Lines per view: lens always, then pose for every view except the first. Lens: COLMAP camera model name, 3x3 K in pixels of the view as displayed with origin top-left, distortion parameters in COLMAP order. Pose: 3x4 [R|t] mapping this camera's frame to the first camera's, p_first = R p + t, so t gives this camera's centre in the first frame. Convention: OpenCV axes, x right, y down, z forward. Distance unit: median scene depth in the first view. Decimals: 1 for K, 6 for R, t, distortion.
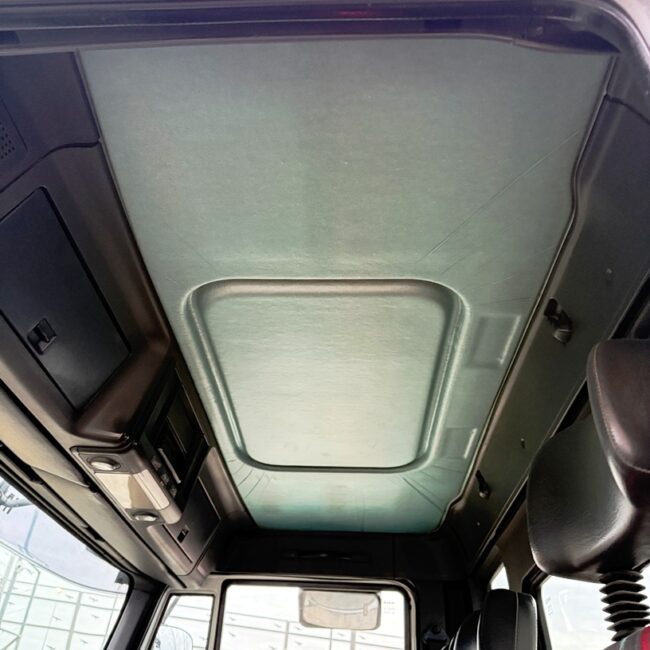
lens RADIAL K [[614.5, 0, 322.5], [0, 614.5, 329.1], [0, 0, 1]] dist [0.079569, -0.108343]
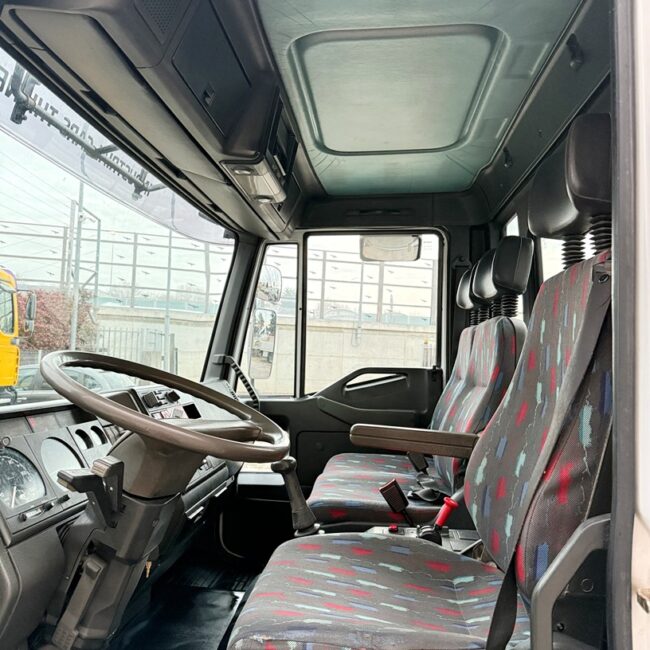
lens RADIAL K [[614.5, 0, 322.5], [0, 614.5, 329.1], [0, 0, 1]] dist [0.079569, -0.108343]
pose [[0.997911, -0.038667, -0.051751, -0.070620], [0.060437, 0.841761, 0.536457, -0.158936], [0.022819, -0.538464, 0.842340, -0.278452]]
